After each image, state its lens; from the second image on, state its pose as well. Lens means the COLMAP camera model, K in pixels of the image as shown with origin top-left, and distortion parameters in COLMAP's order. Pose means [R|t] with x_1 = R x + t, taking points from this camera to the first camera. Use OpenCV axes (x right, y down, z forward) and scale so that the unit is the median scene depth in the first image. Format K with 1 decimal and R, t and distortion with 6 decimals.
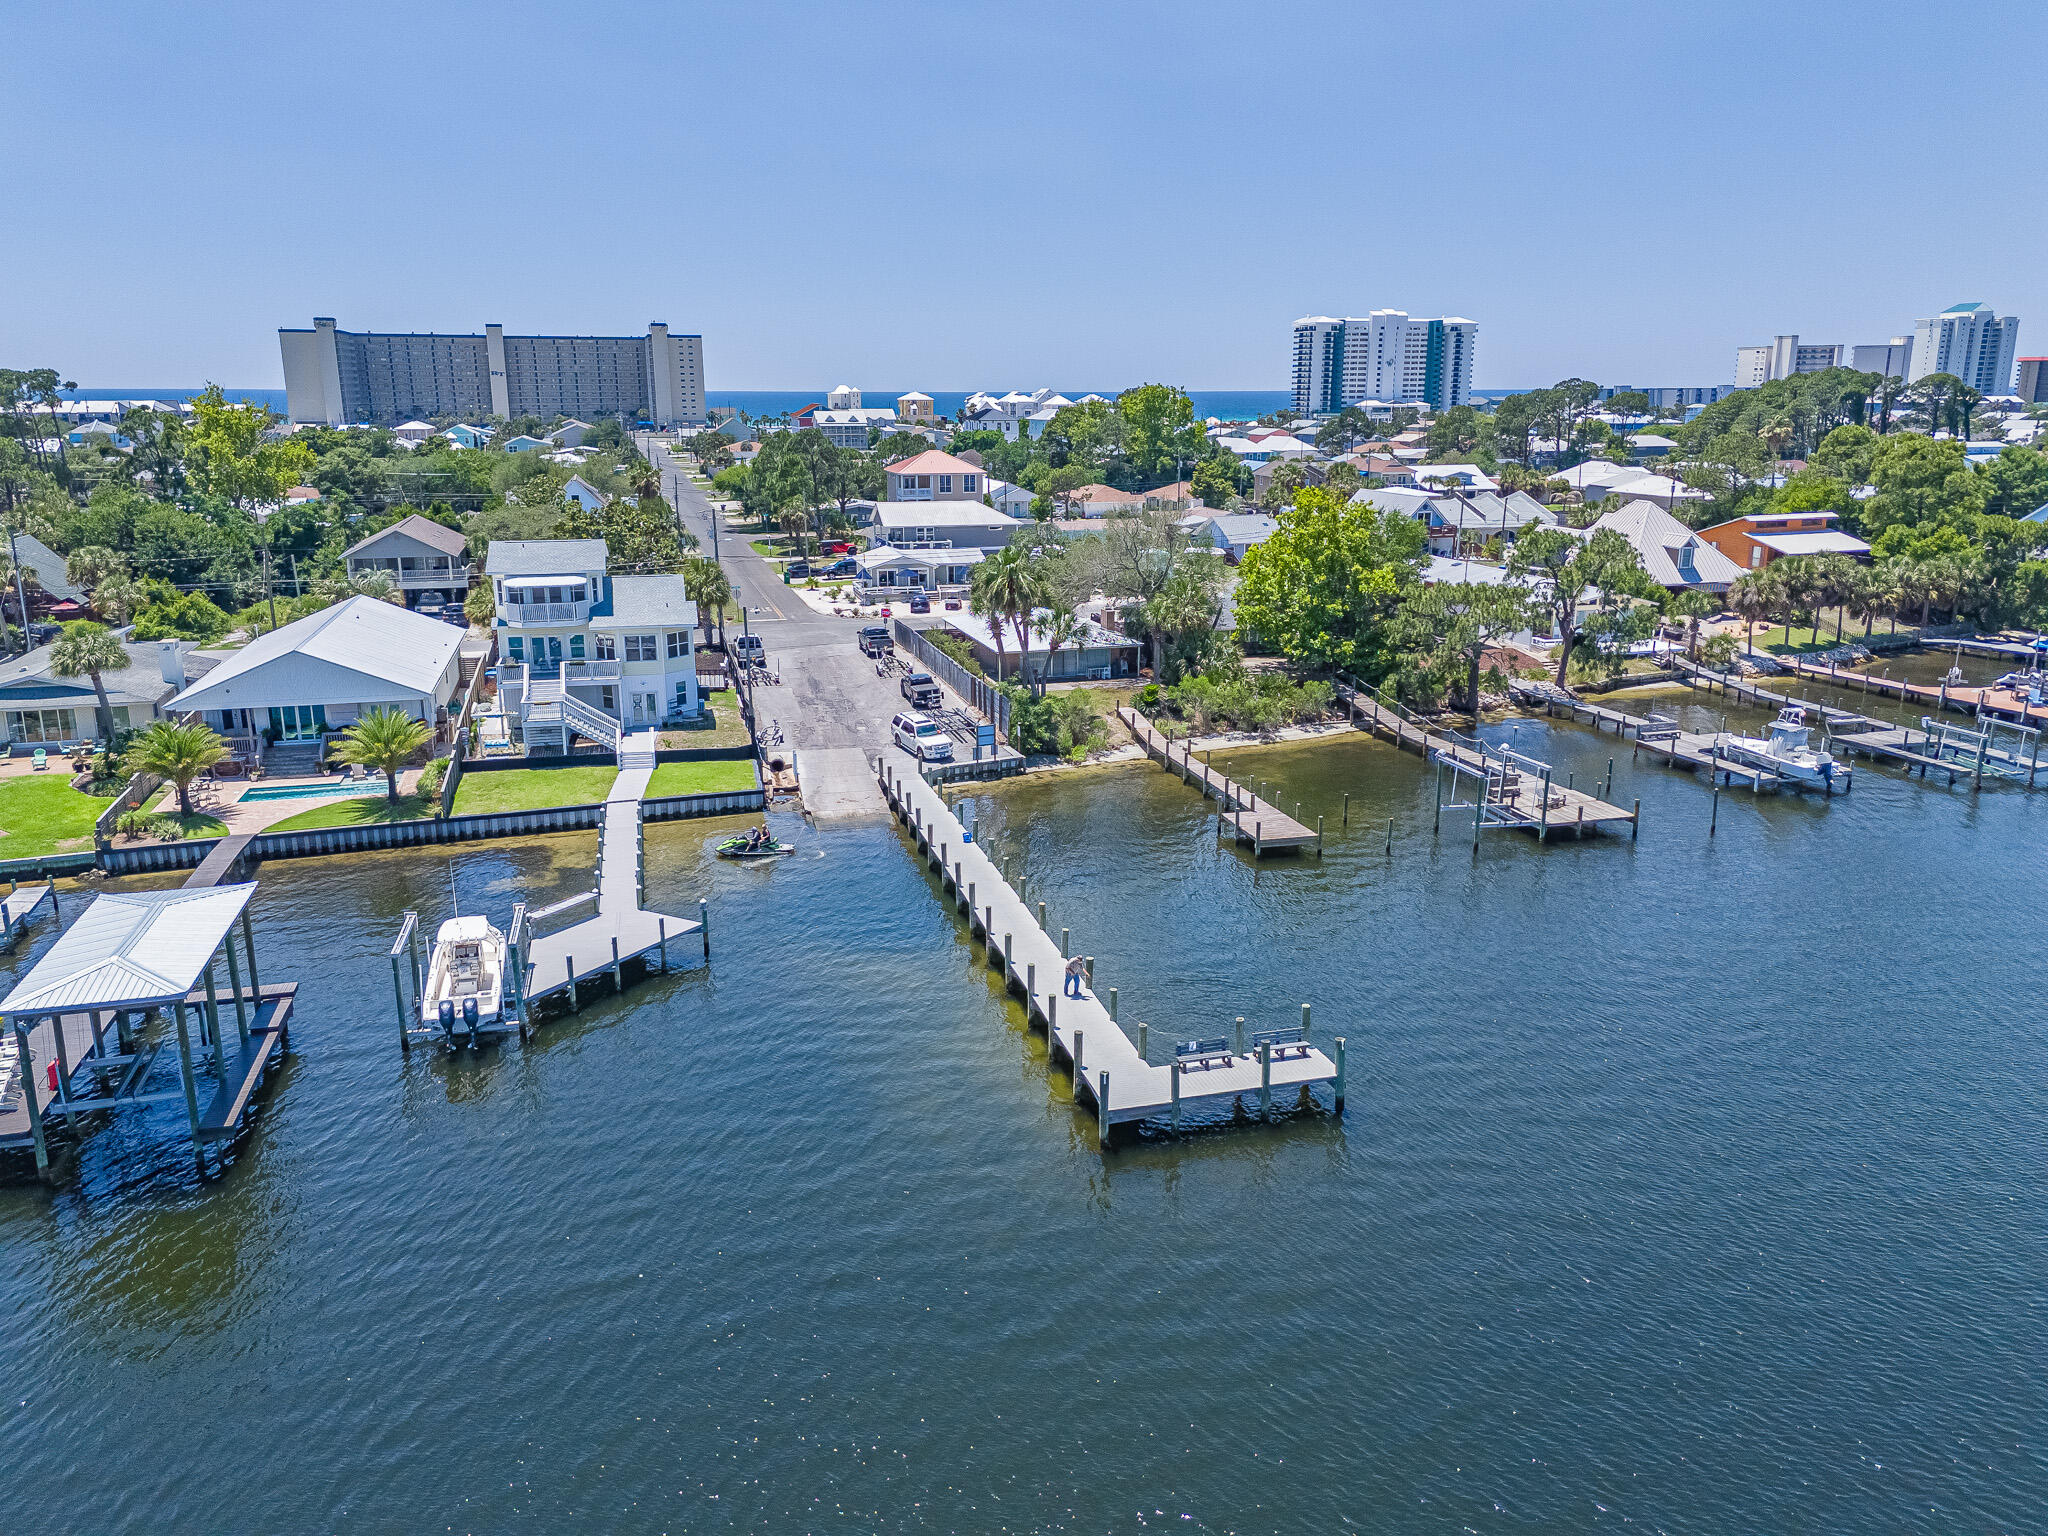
lens RADIAL K [[1502.6, 0, 1026.1], [0, 1502.6, 769.5], [0, 0, 1]] dist [0.061091, -0.053954]
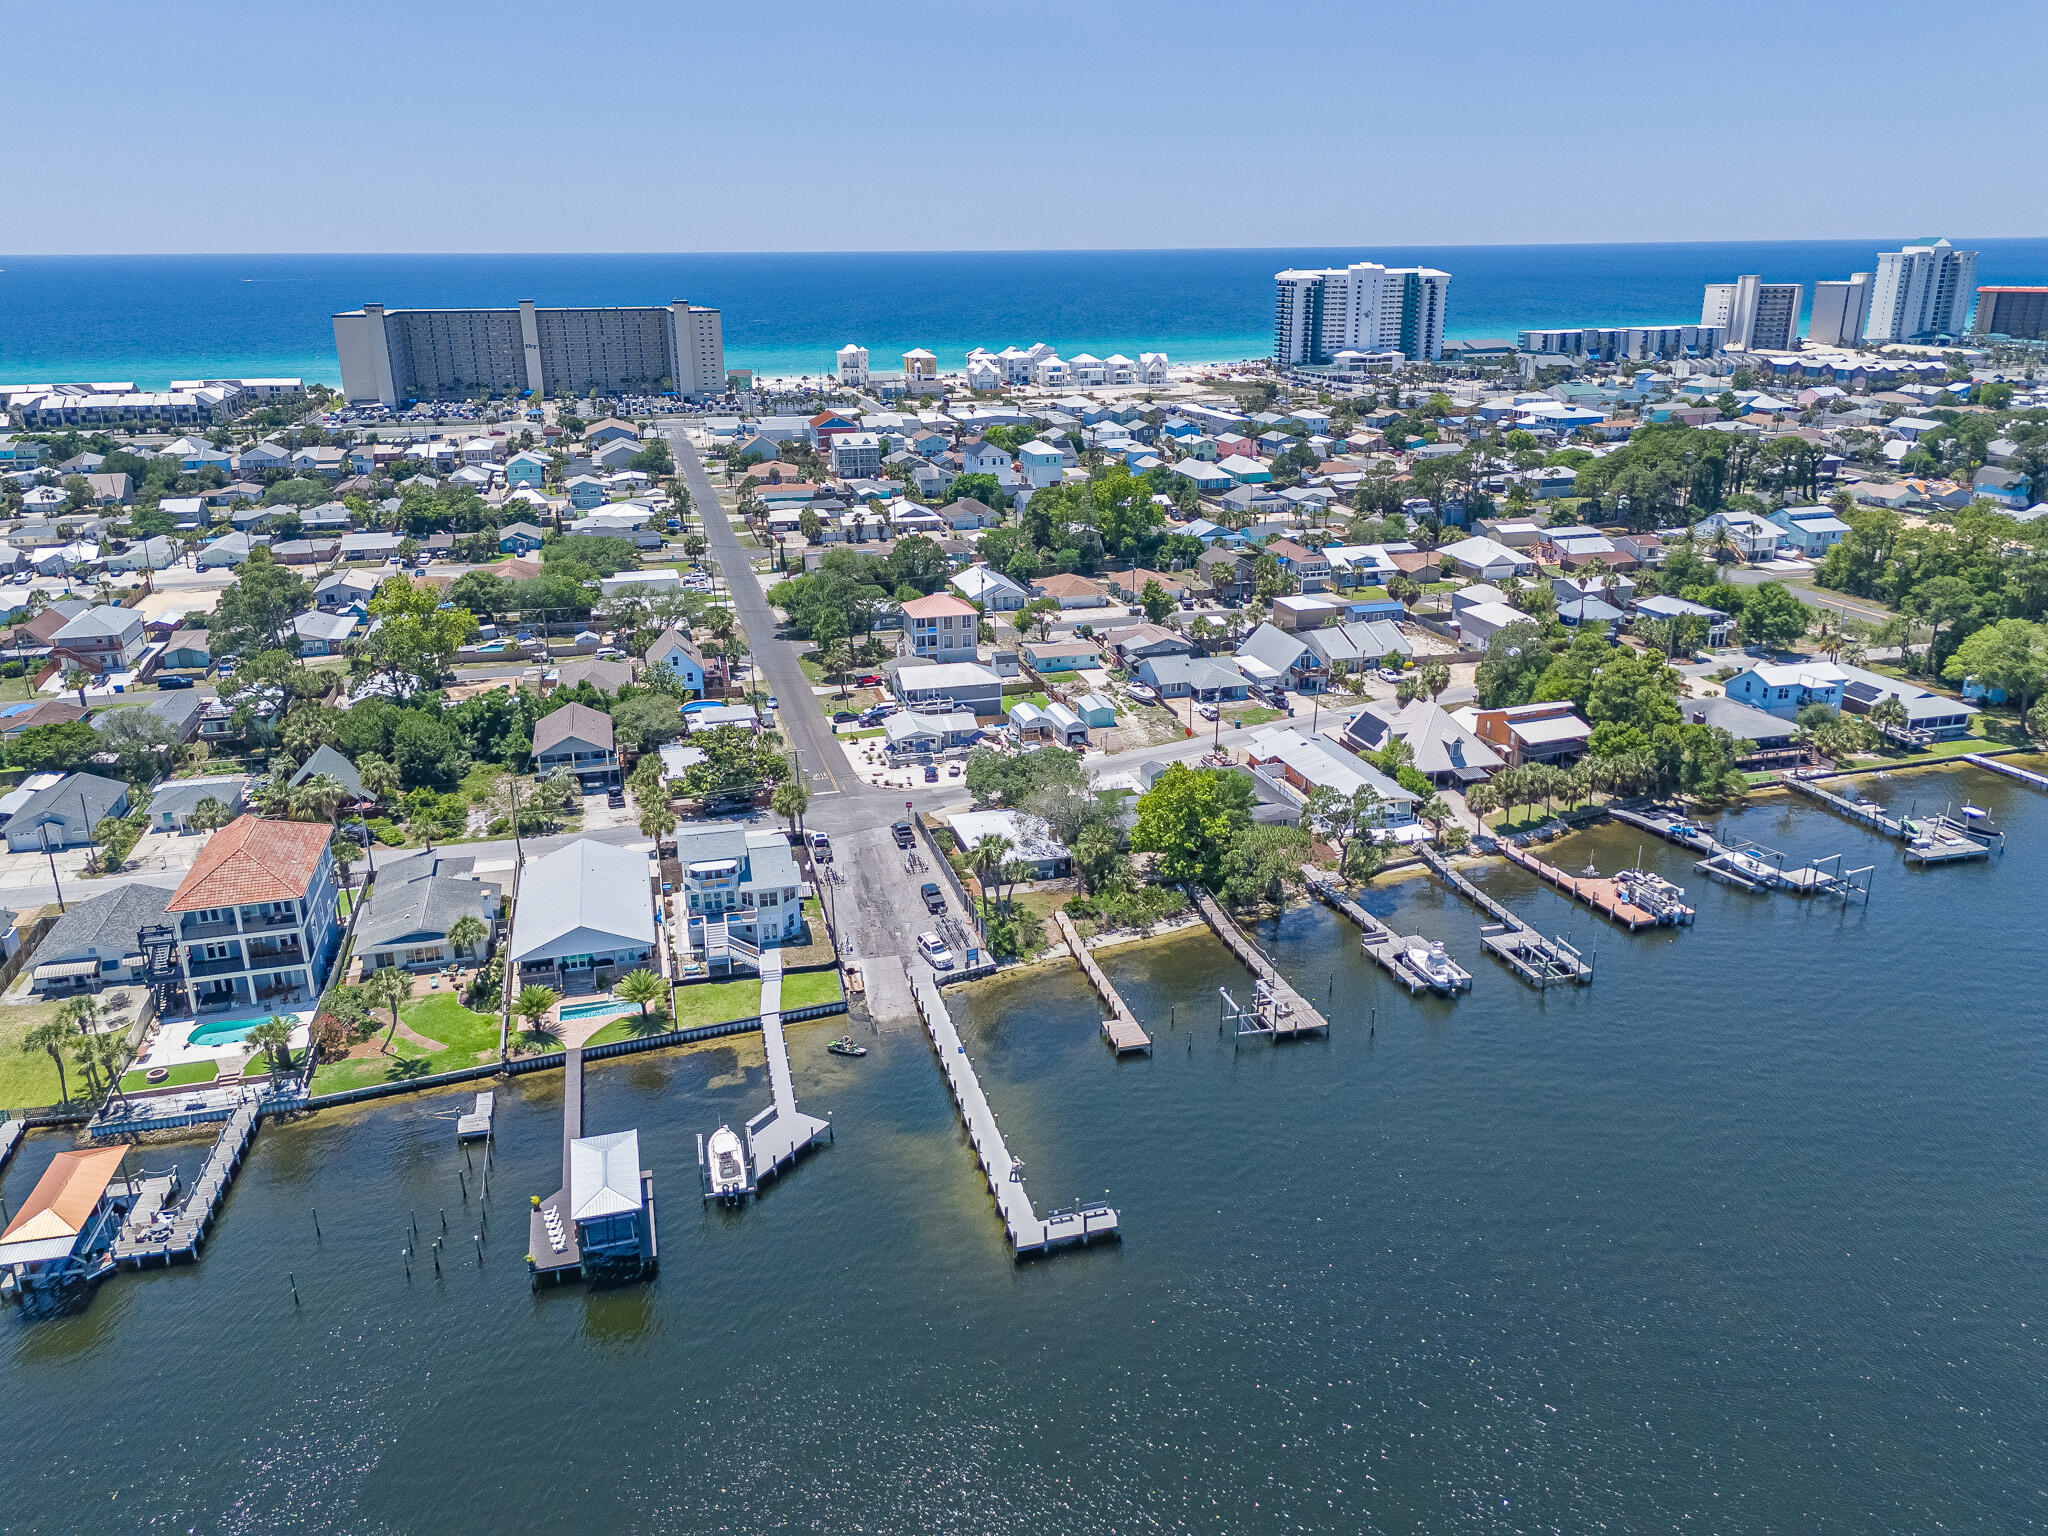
lens RADIAL K [[1502.6, 0, 1027.1], [0, 1502.6, 765.4], [0, 0, 1]] dist [0.061091, -0.053954]
pose [[0.999974, -0.005959, -0.004145, 0.041765], [0.006287, 0.996428, 0.084209, -0.363239], [0.003628, -0.084233, 0.996439, -0.654121]]
